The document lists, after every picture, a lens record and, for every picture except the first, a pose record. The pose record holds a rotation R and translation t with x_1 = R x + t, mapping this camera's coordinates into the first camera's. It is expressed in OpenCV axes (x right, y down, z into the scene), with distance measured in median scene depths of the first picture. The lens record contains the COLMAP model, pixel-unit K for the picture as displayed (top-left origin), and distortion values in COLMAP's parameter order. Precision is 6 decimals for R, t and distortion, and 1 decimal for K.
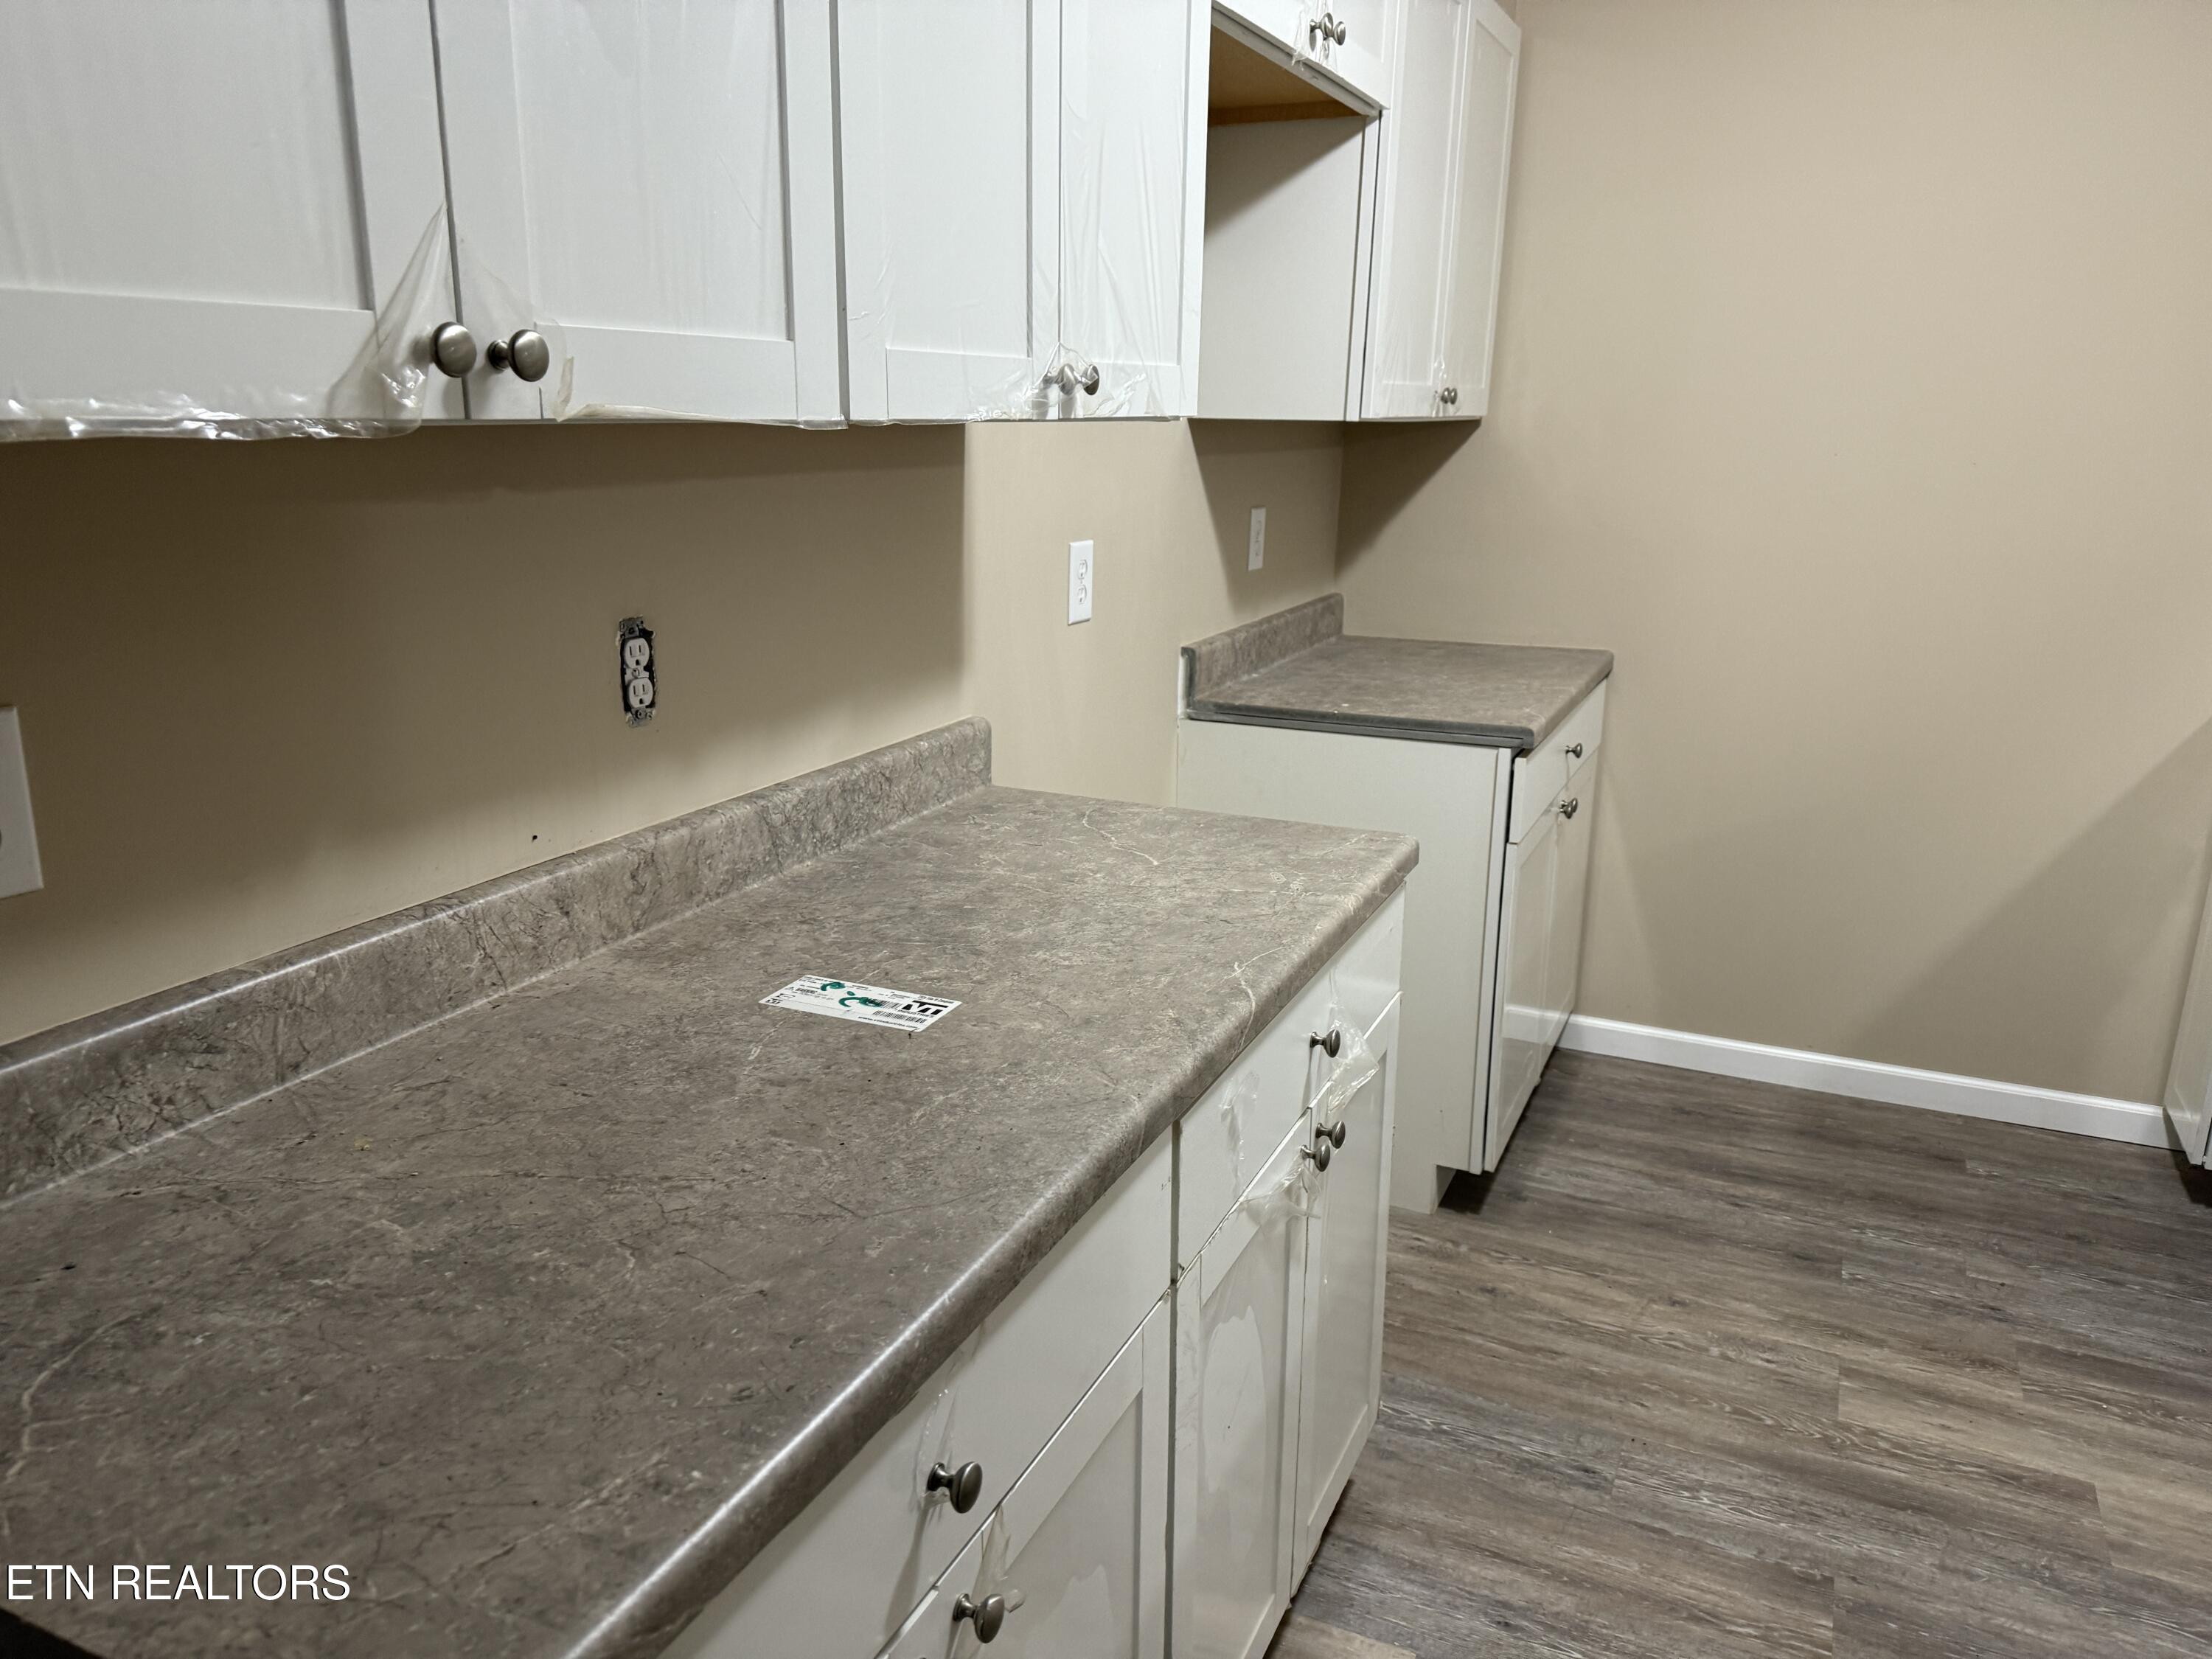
lens RADIAL K [[1604.8, 0, 1106.0], [0, 1604.8, 829.5], [0, 0, 1]] dist [0.064103, -0.042190]
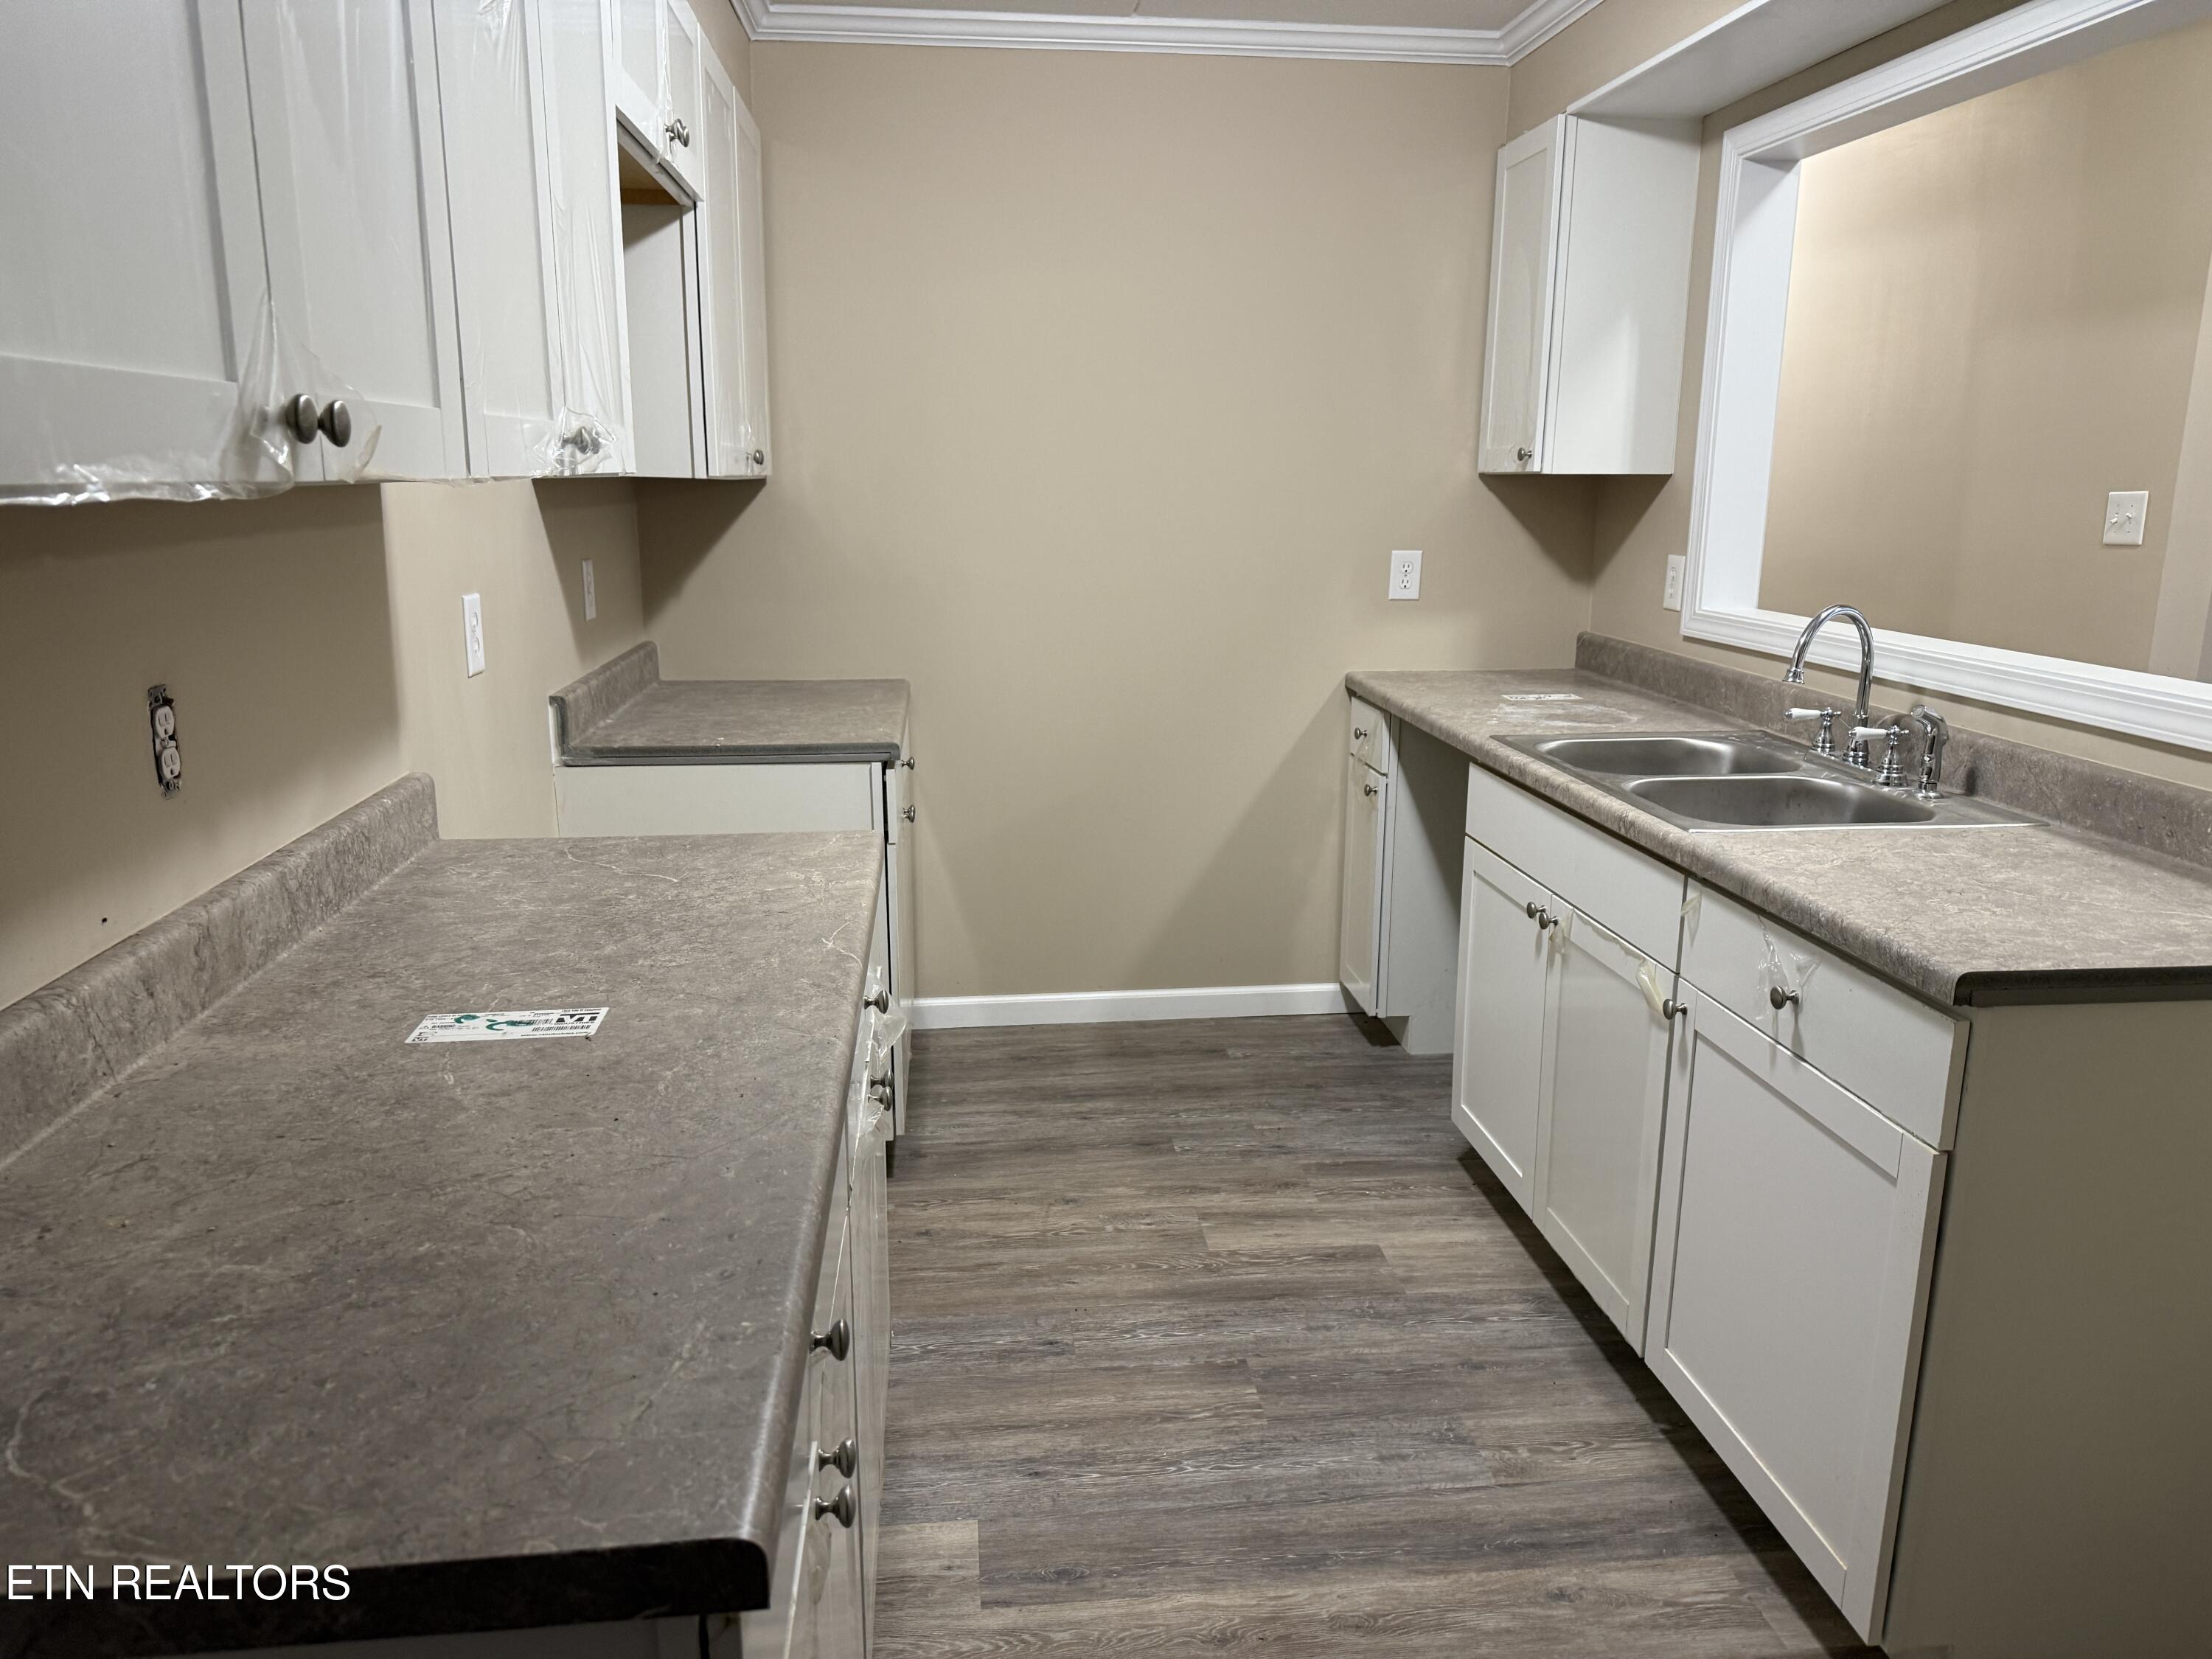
lens RADIAL K [[1584.7, 0, 1106.0], [0, 1584.7, 829.5], [0, 0, 1]] dist [0.278800, -0.402072]
pose [[0.864189, -0.120601, 0.488500, -0.209509], [0.136404, 0.990648, 0.003264, 0.019252], [-0.484325, 0.063813, 0.872558, -0.091841]]
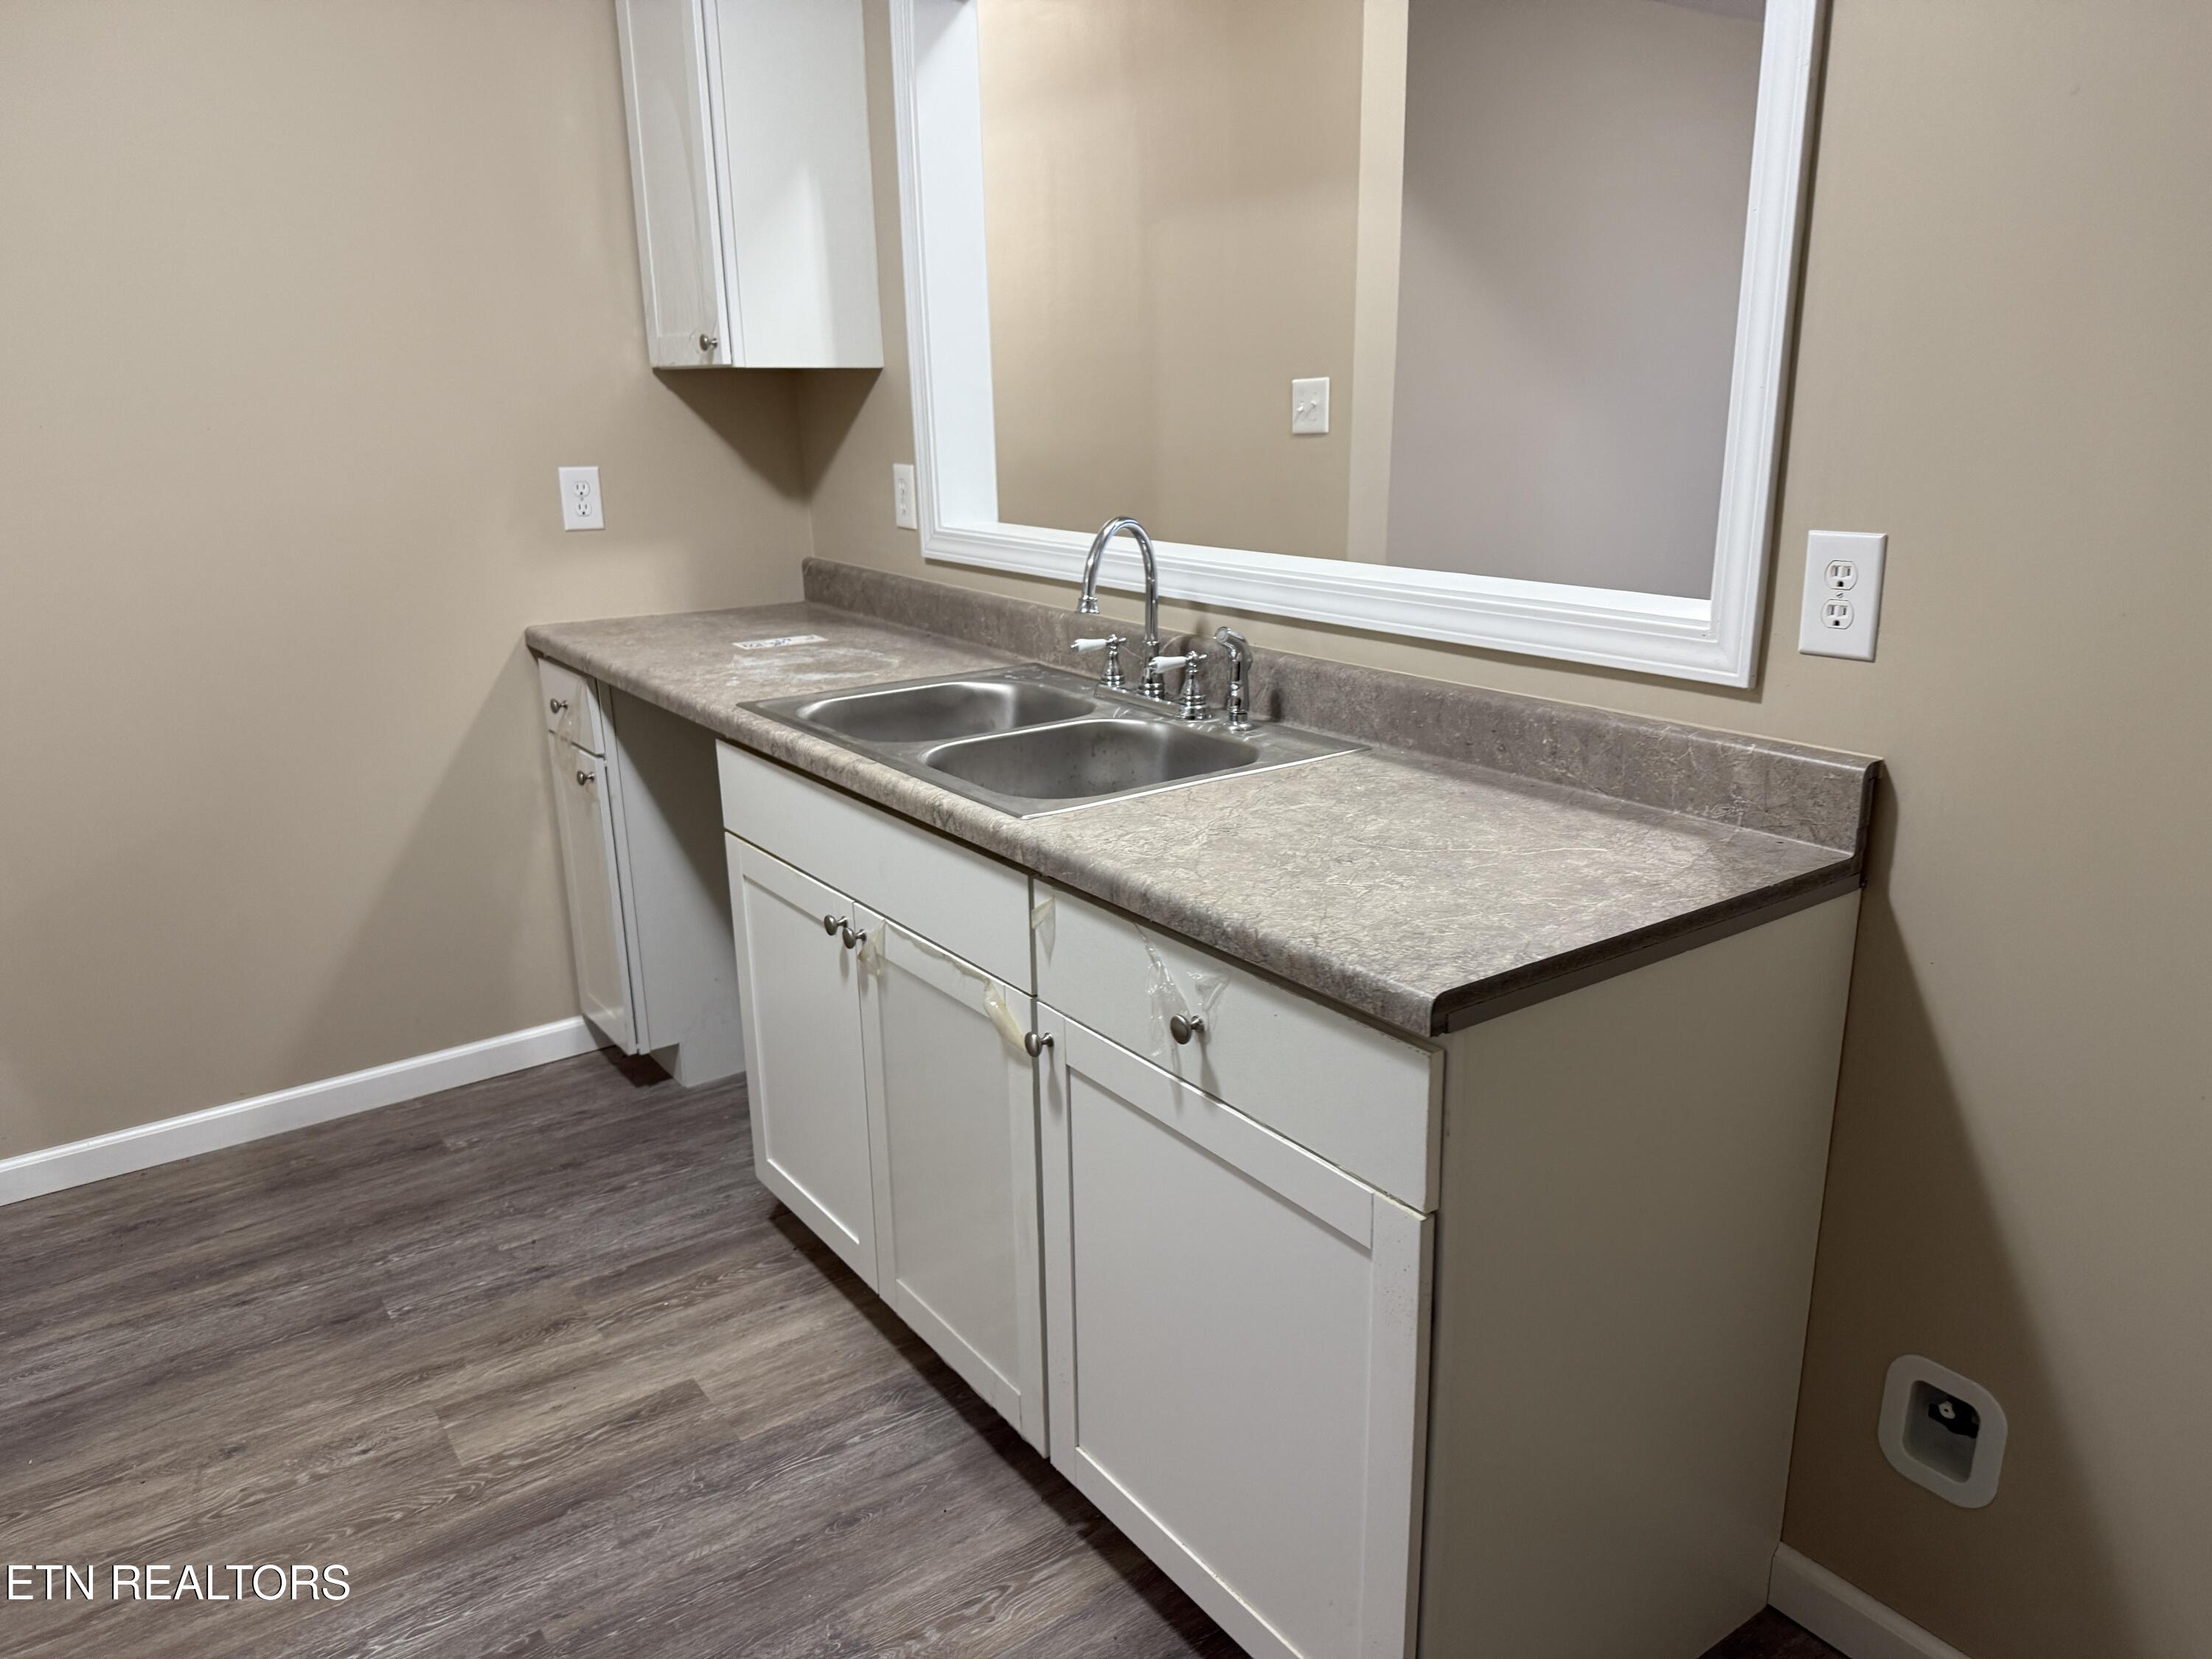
lens RADIAL K [[1599.0, 0, 1156.4], [0, 1599.0, 795.5], [0, 0, 1]] dist [0.000108, -0.009373]
pose [[0.486613, -0.250445, 0.836950, -0.020699], [0.251589, 0.957615, 0.140275, -0.029920], [-0.836607, 0.142307, 0.528997, 0.147551]]
